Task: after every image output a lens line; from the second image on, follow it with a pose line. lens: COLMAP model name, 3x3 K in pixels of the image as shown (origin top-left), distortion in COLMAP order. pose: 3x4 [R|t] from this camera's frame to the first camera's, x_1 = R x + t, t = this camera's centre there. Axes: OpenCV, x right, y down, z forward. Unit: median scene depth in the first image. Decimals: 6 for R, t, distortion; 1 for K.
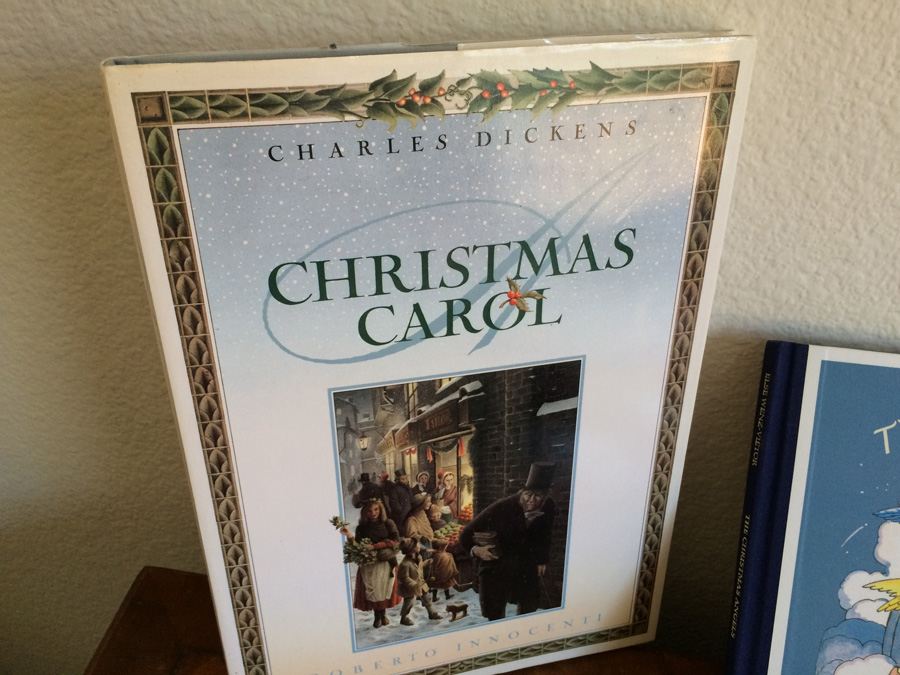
lens RADIAL K [[763.6, 0, 450.0], [0, 763.6, 337.5], [0, 0, 1]] dist [0.071566, -0.103981]
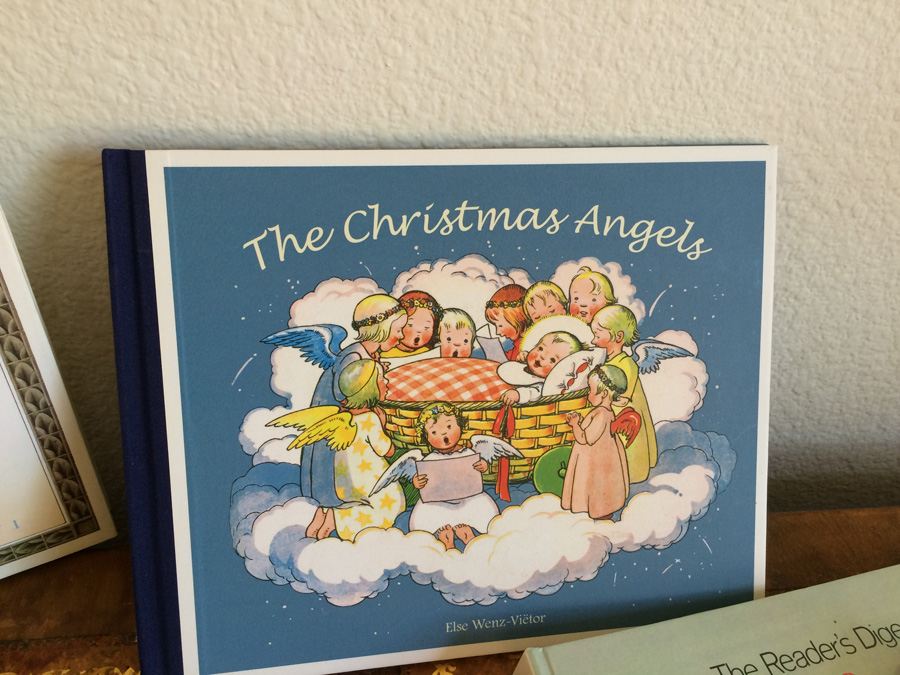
lens RADIAL K [[763.6, 0, 450.0], [0, 763.6, 337.5], [0, 0, 1]] dist [0.071566, -0.103981]
pose [[0.965830, -0.156432, 0.206642, 0.570263], [0.137375, 0.985081, 0.103647, 0.162736], [-0.219773, -0.071718, 0.972911, 0.118684]]
